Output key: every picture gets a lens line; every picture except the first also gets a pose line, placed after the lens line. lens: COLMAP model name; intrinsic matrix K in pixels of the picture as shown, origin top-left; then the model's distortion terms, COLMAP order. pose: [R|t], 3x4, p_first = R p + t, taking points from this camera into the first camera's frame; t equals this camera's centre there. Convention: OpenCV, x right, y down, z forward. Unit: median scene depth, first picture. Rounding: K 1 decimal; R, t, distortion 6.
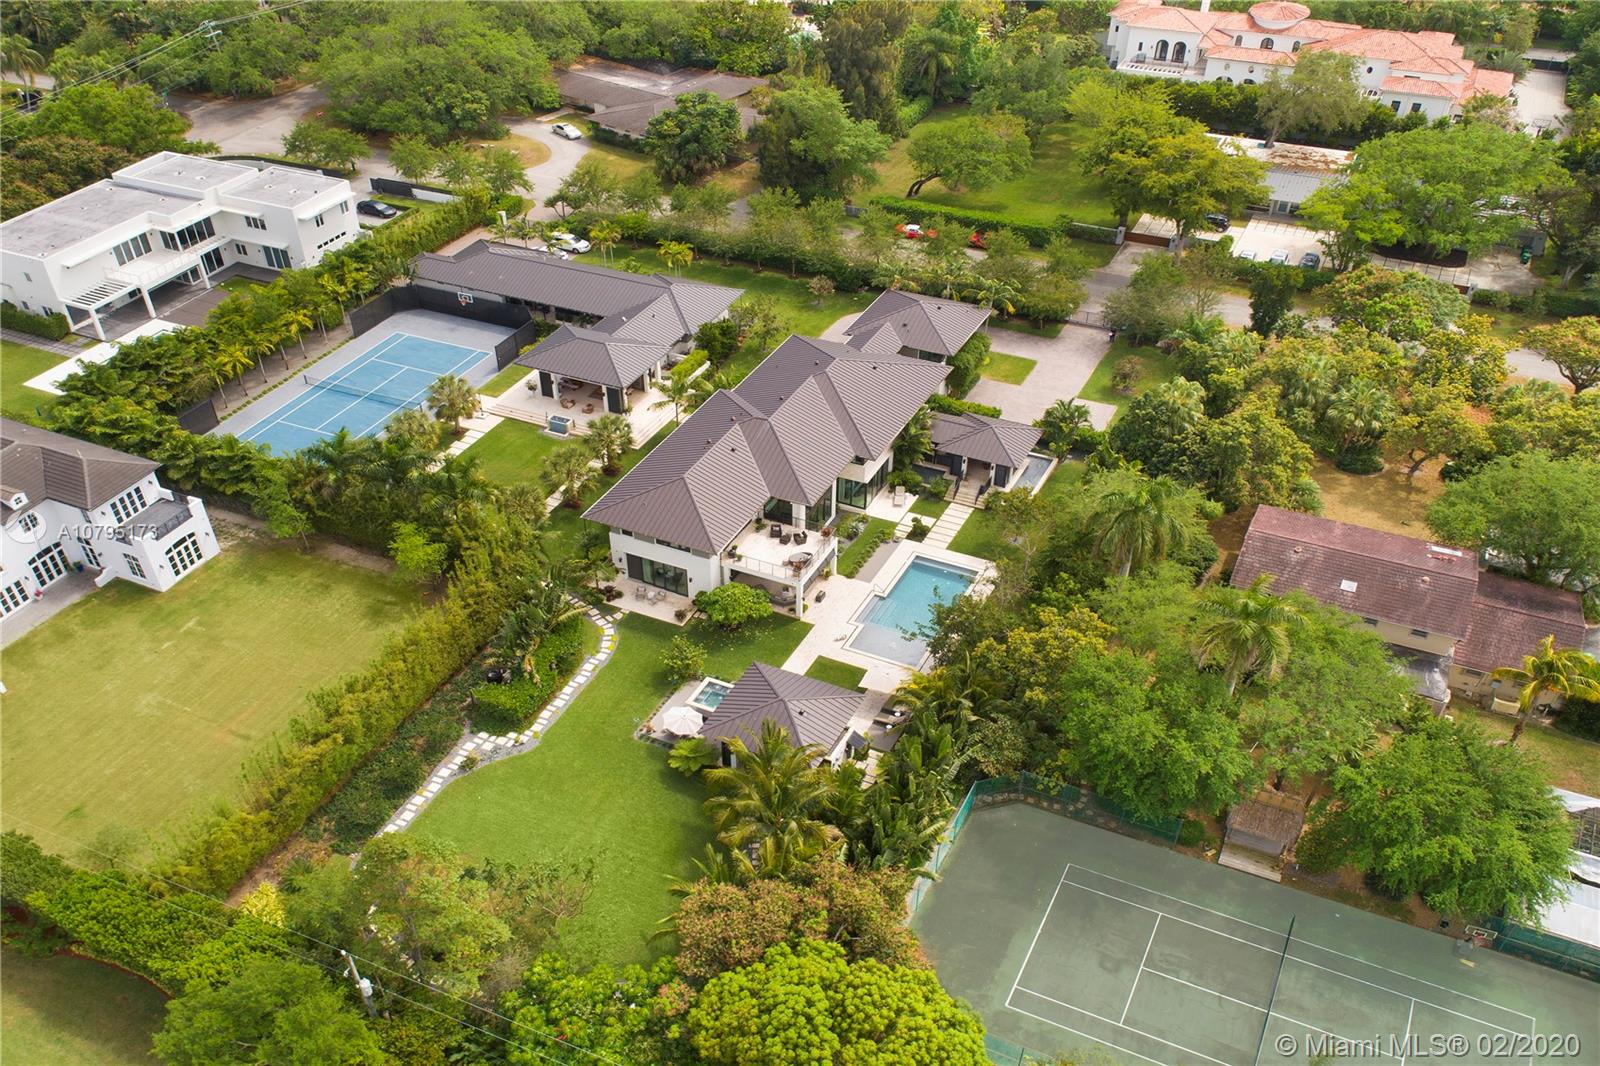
lens RADIAL K [[1118.1, 0, 800.0], [0, 1118.1, 533.0], [0, 0, 1]] dist [-0.001548, -0.000266]
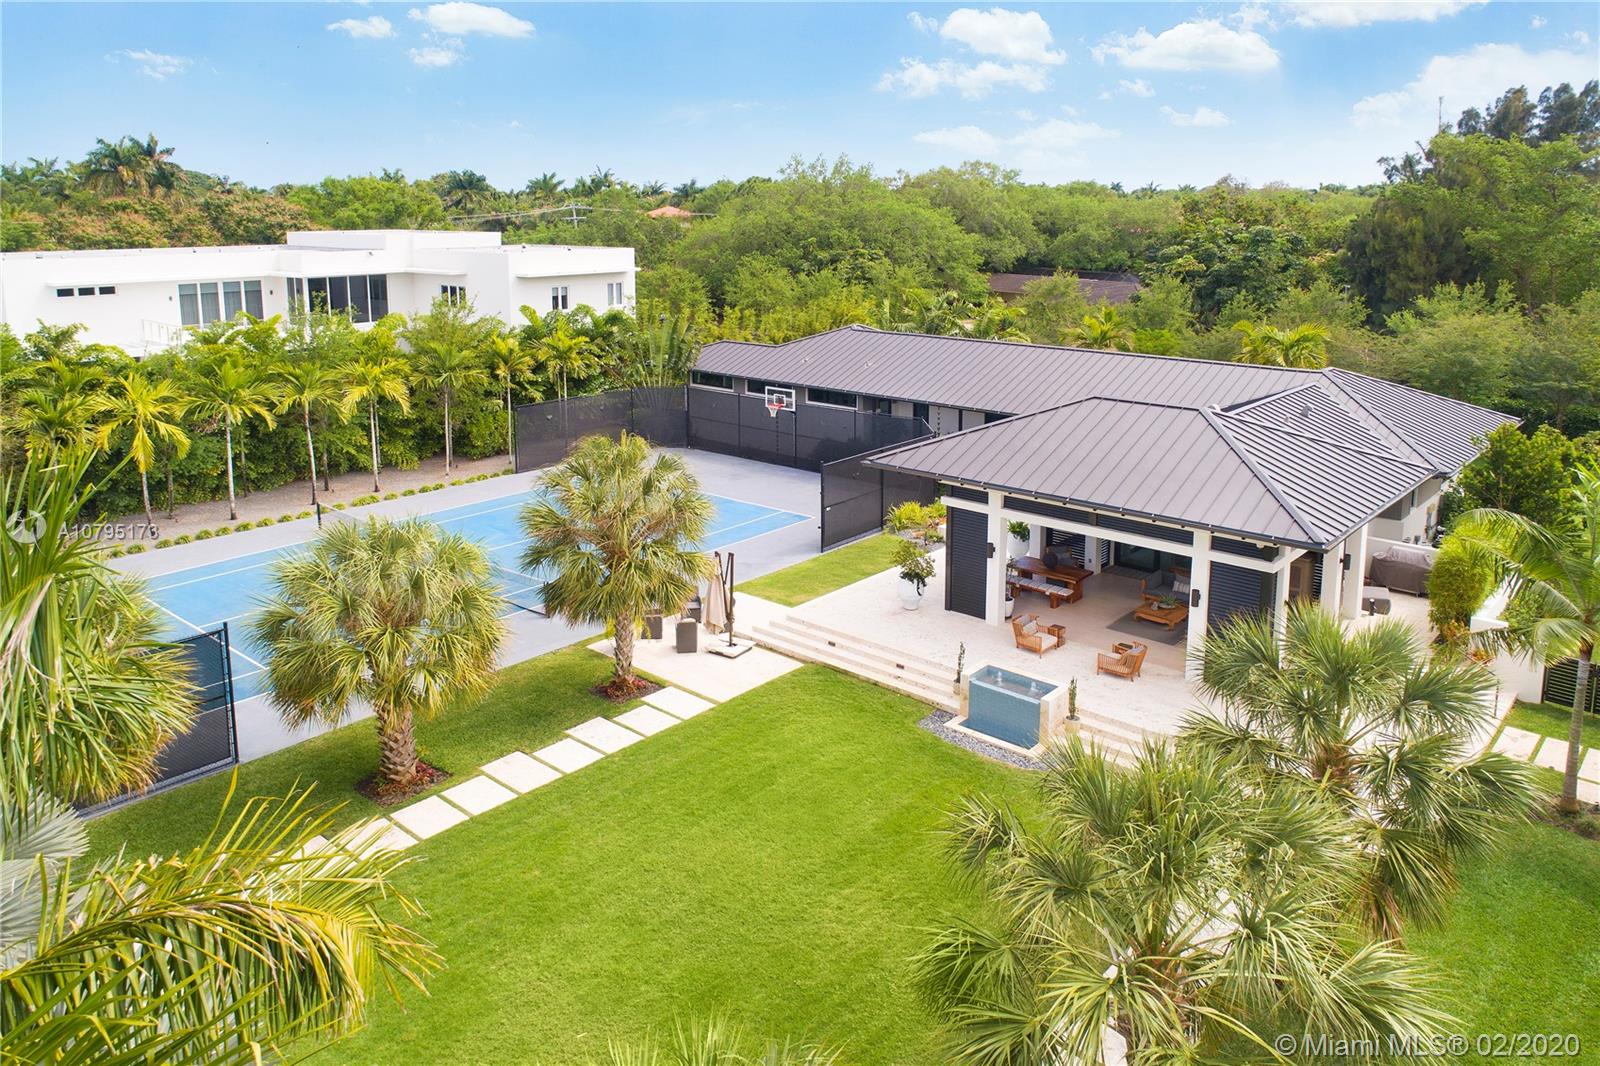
lens RADIAL K [[1118.1, 0, 800.0], [0, 1118.1, 533.0], [0, 0, 1]] dist [-0.001548, -0.000266]
pose [[0.944262, 0.086713, -0.317569, -0.179653], [-0.176706, 0.947437, -0.266719, -0.059652], [0.277749, 0.307969, 0.909951, 0.743069]]
